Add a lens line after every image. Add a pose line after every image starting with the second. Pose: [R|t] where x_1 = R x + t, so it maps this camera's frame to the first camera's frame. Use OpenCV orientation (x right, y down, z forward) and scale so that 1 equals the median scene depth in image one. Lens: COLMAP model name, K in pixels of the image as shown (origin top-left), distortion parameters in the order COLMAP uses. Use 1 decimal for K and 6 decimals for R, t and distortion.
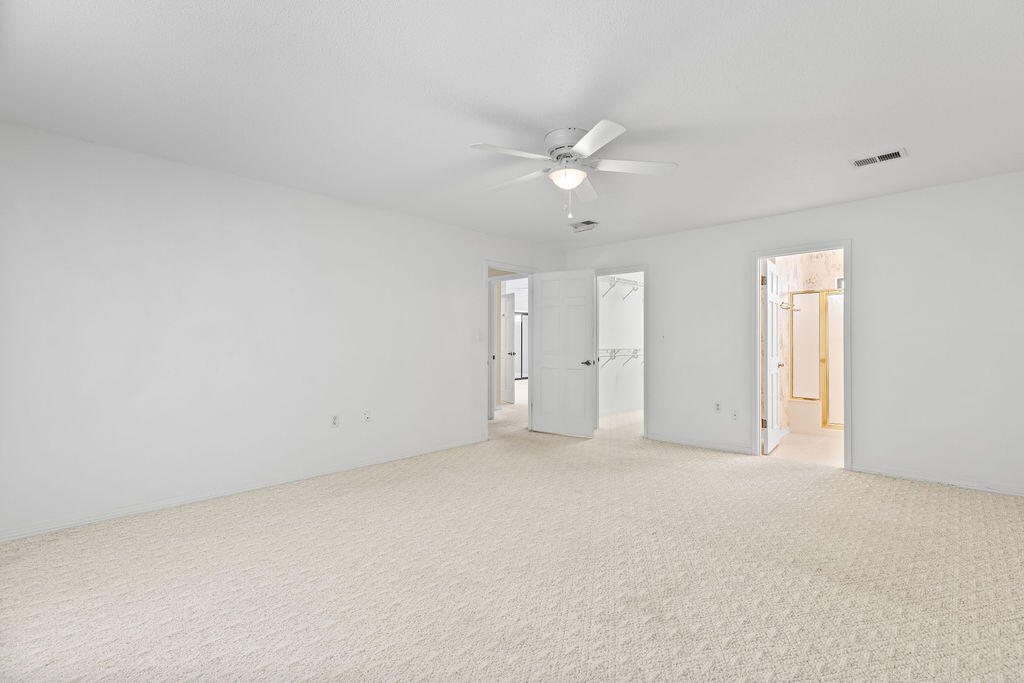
lens RADIAL K [[461.3, 0, 512.0], [0, 461.3, 341.5], [0, 0, 1]] dist [0.006128, -0.000441]
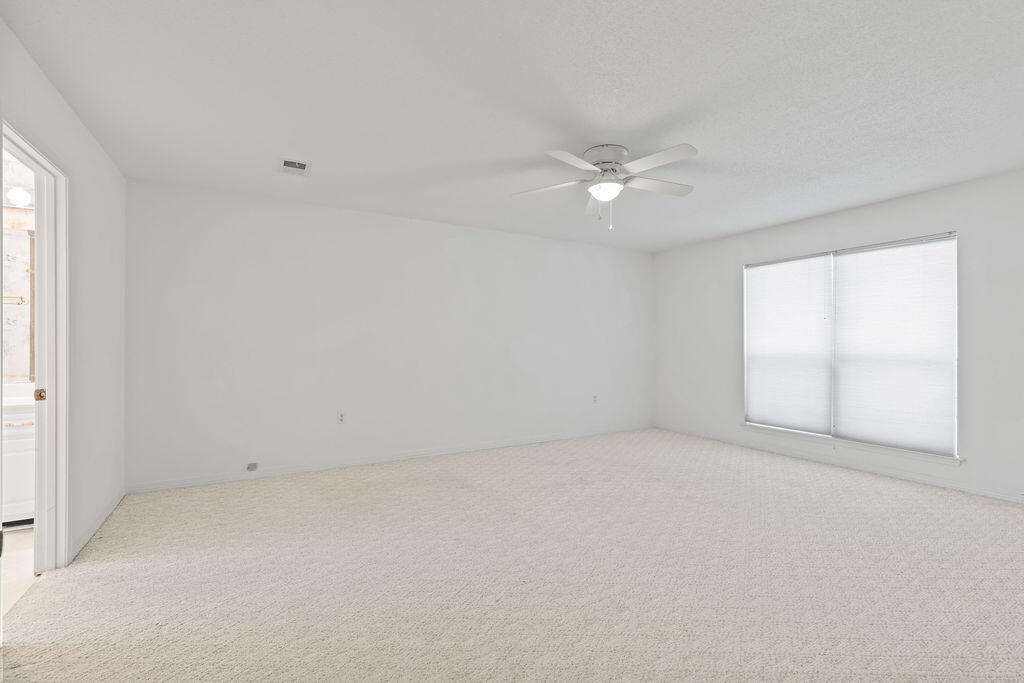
lens RADIAL K [[461.3, 0, 512.0], [0, 461.3, 341.5], [0, 0, 1]] dist [0.006128, -0.000441]
pose [[-0.963617, 0.003976, 0.267256, 0.038193], [0.002998, 0.999987, -0.004070, -0.001663], [-0.267269, -0.003121, -0.963617, 1.915992]]
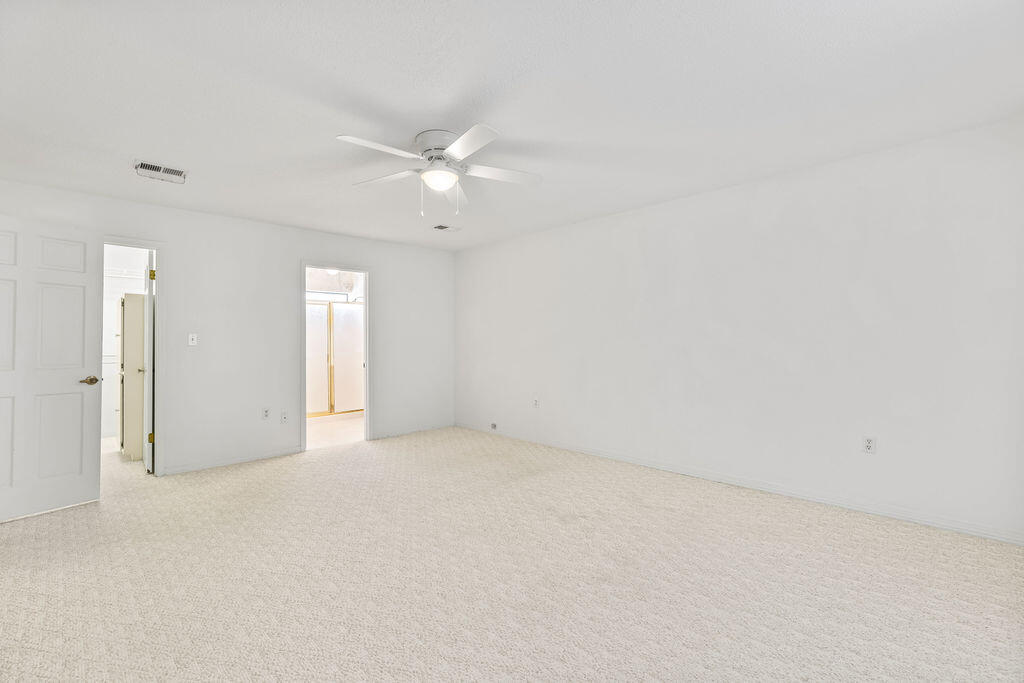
lens RADIAL K [[457.0, 0, 513.9], [0, 457.0, 338.0], [0, 0, 1]] dist [0.003223, 0.000521]
pose [[0.018842, 0.011779, 0.999753, -0.793109], [0.008996, 0.999888, -0.011950, 0.000927], [-0.999782, 0.009219, 0.018734, 0.753220]]
